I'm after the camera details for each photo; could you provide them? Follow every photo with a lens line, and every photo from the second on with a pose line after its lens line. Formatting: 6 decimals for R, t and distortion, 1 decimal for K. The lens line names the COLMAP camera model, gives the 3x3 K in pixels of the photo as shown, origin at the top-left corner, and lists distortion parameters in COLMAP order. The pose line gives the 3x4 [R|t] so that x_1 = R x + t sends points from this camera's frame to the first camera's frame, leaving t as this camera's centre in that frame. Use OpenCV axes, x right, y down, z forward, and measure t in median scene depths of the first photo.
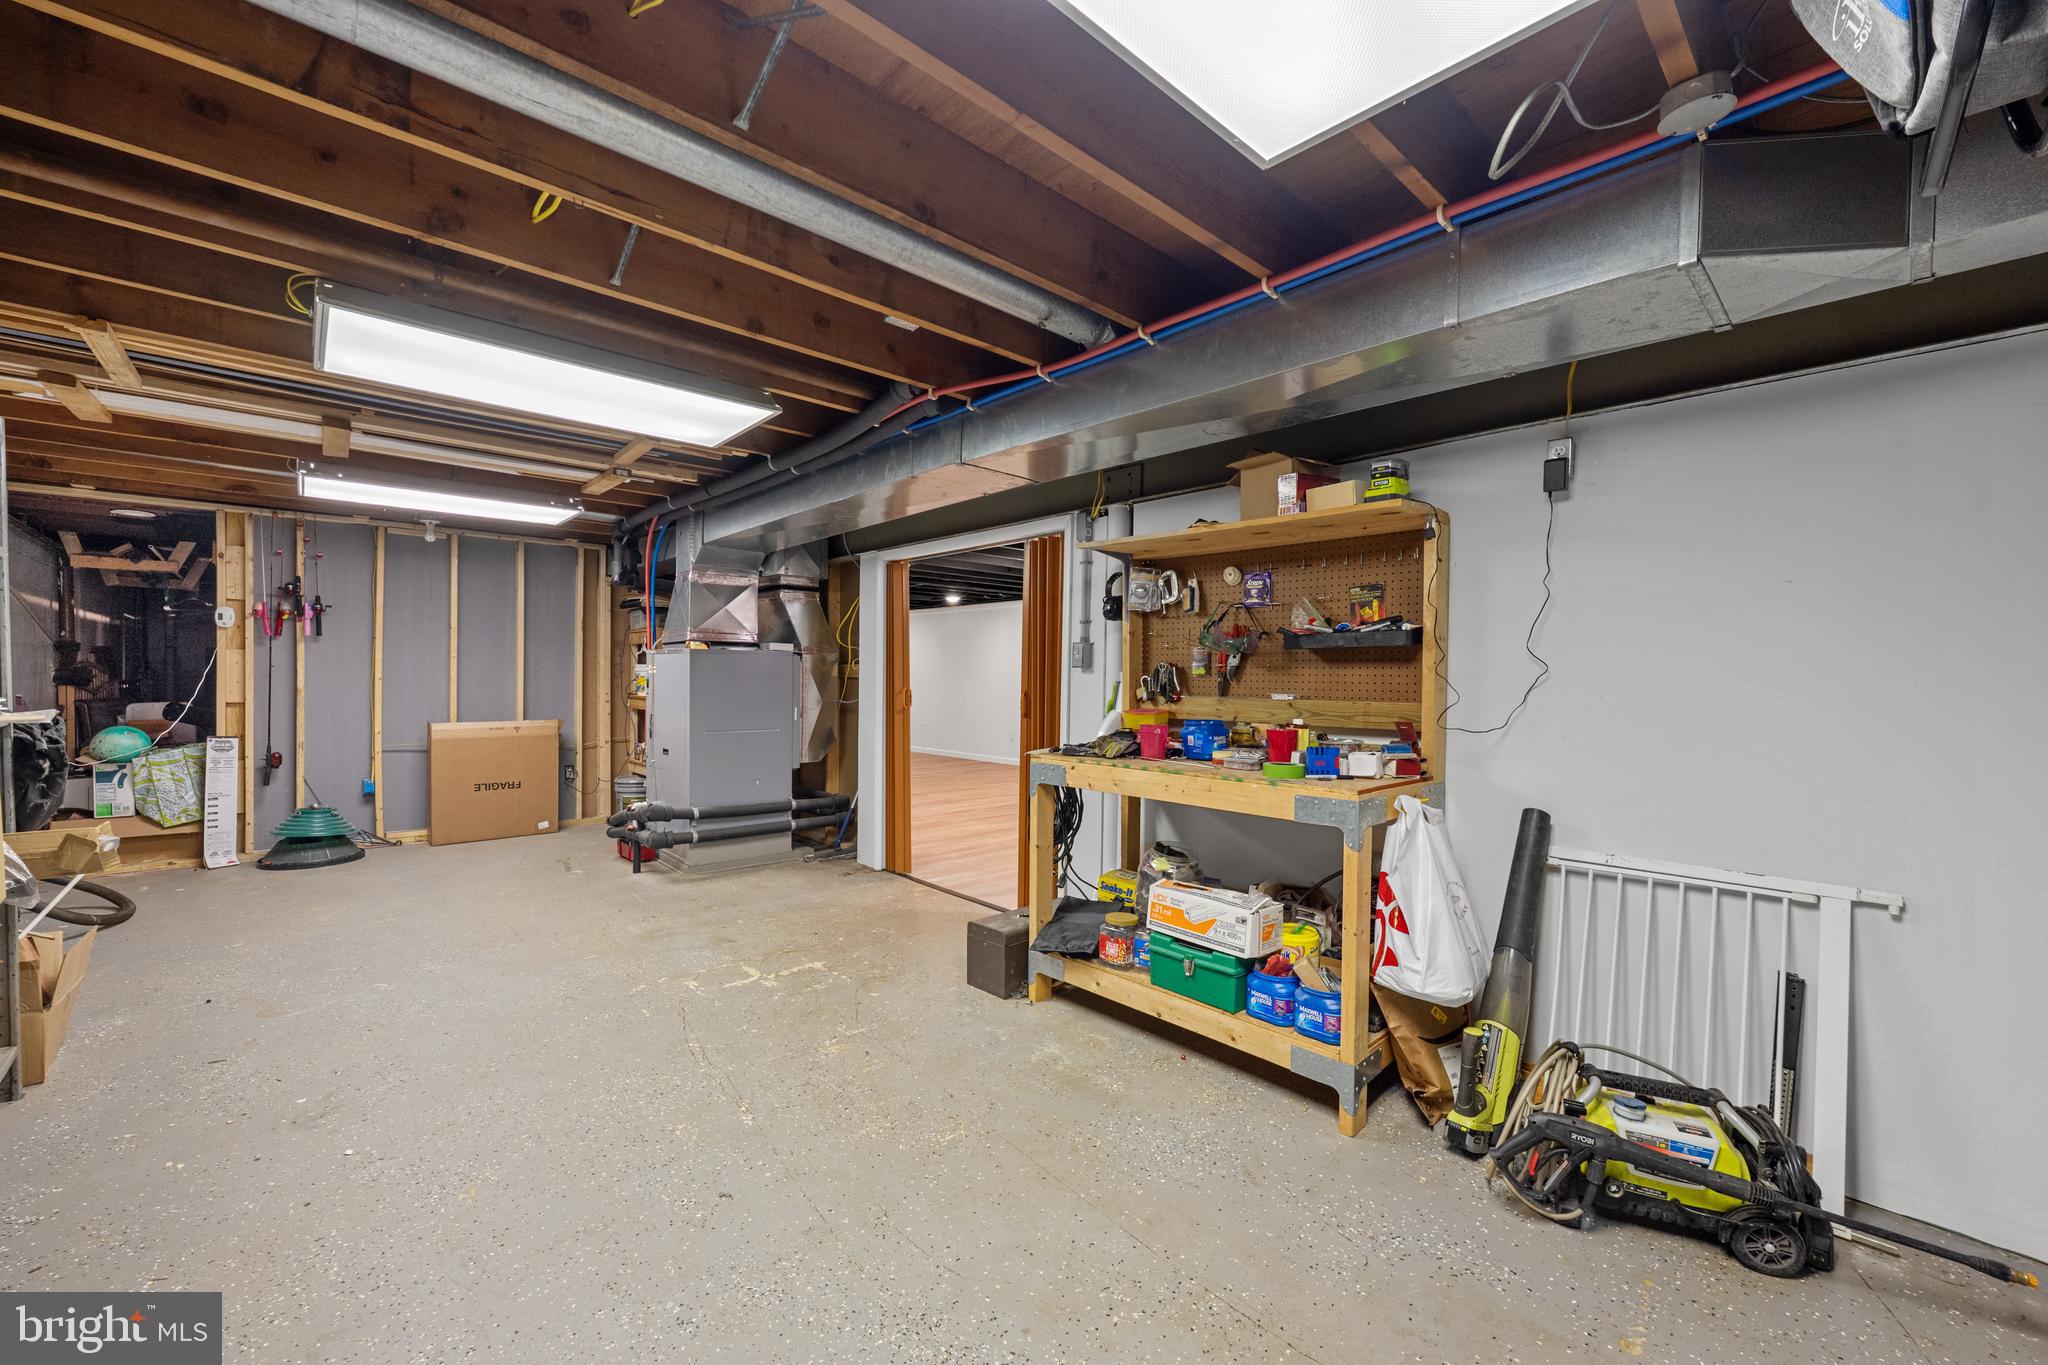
lens RADIAL K [[808.8, 0, 1023.5], [0, 808.8, 679.4], [0, 0, 1]] dist [-0.008274, 0.000400]
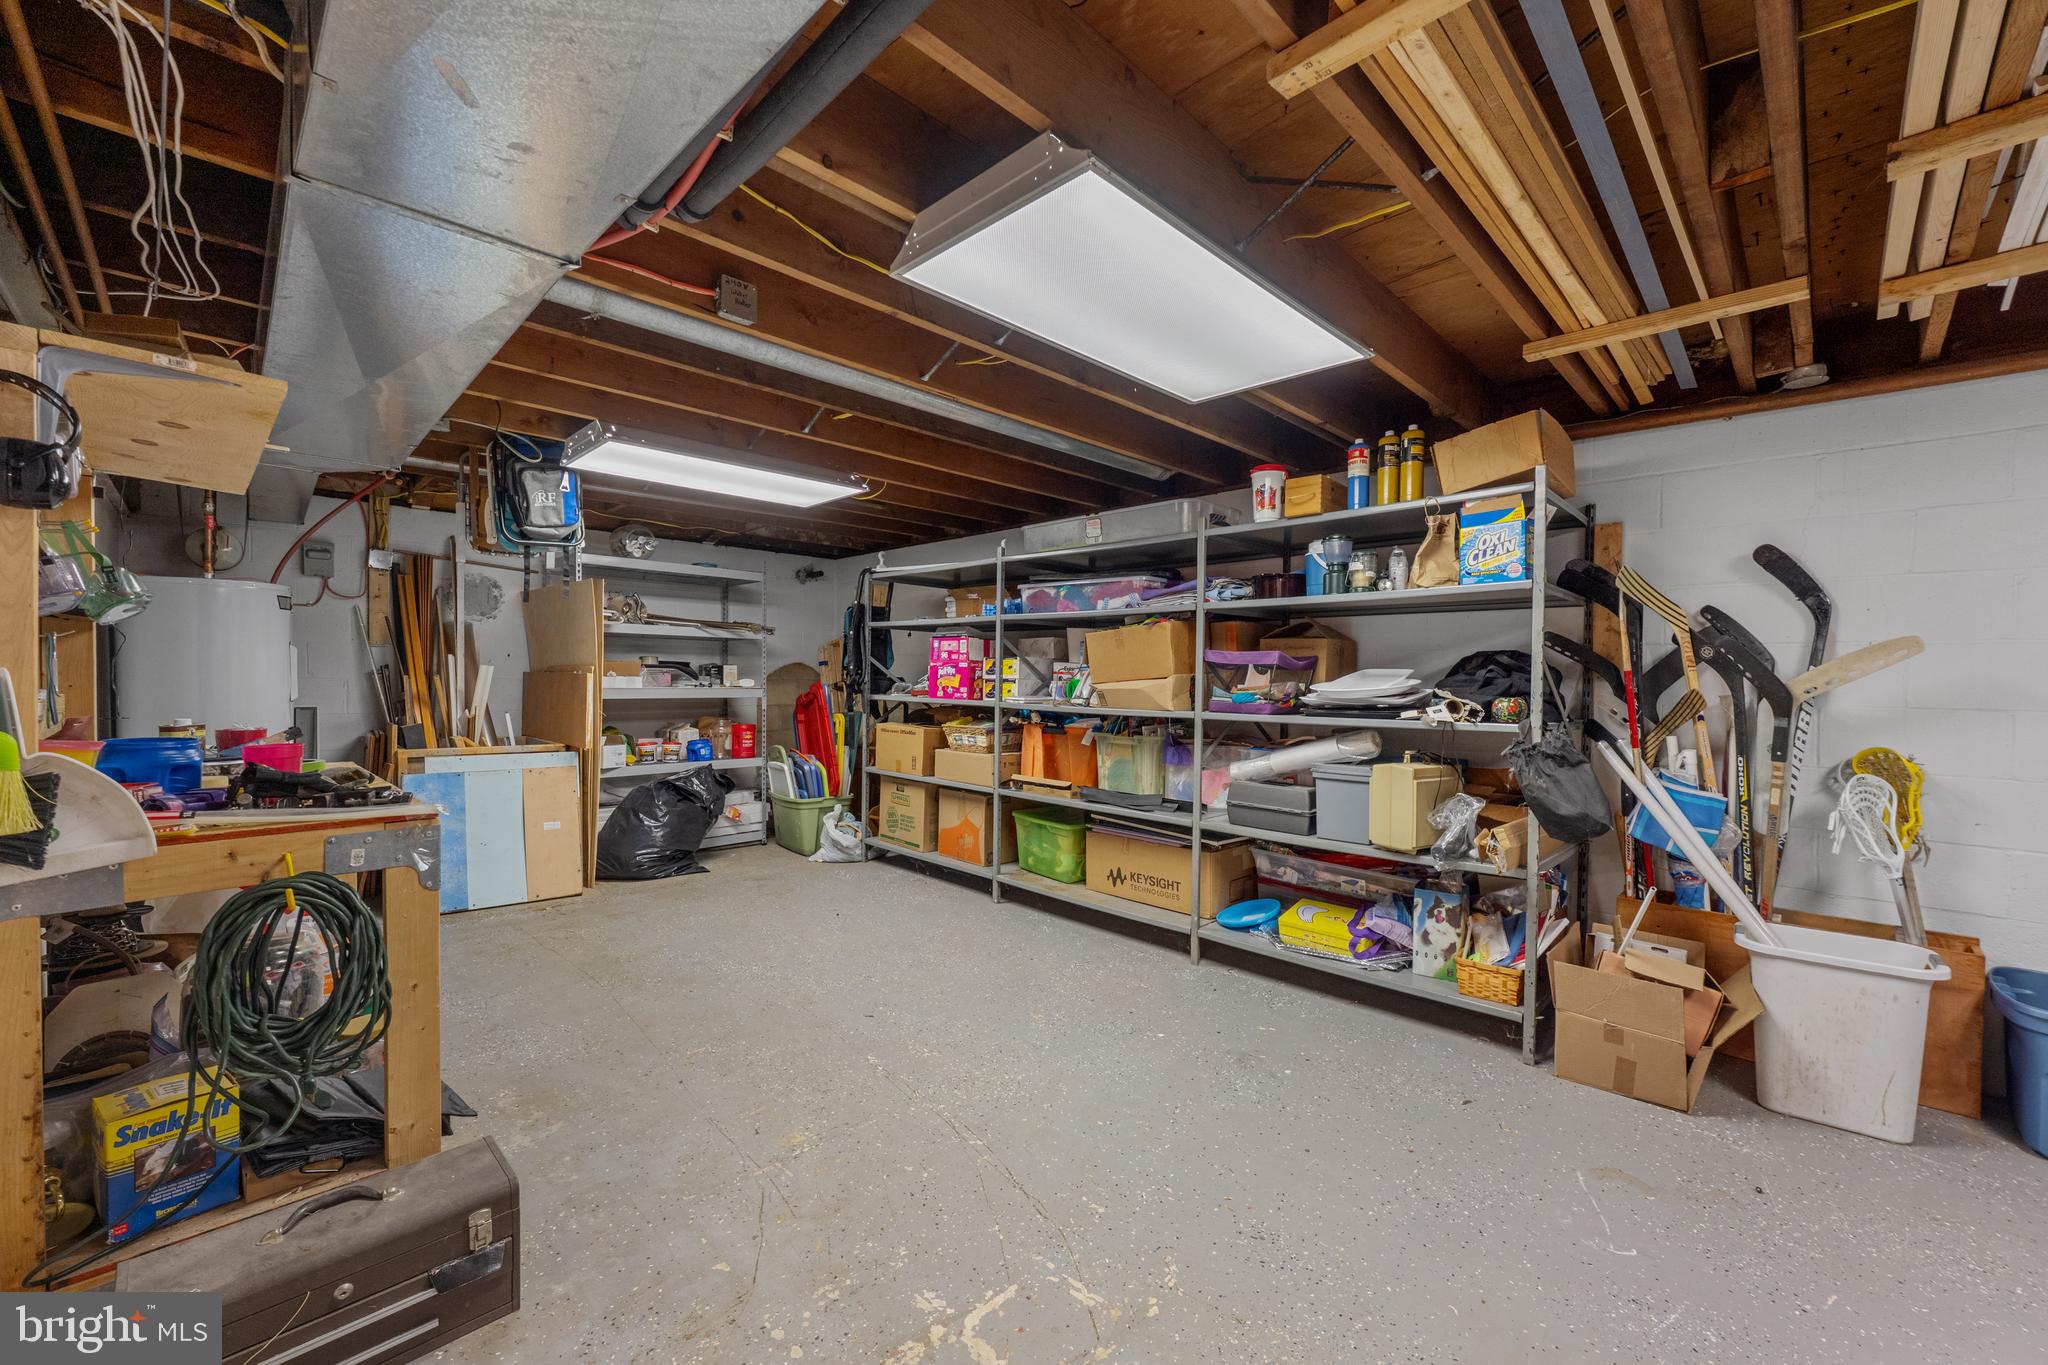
lens RADIAL K [[808.8, 0, 1023.9], [0, 808.8, 676.4], [0, 0, 1]] dist [-0.008274, 0.000400]
pose [[-0.998606, -0.020777, -0.048512, -0.469359], [-0.021350, 0.999708, 0.011326, -0.022003], [0.048262, 0.012346, -0.998758, 2.063691]]
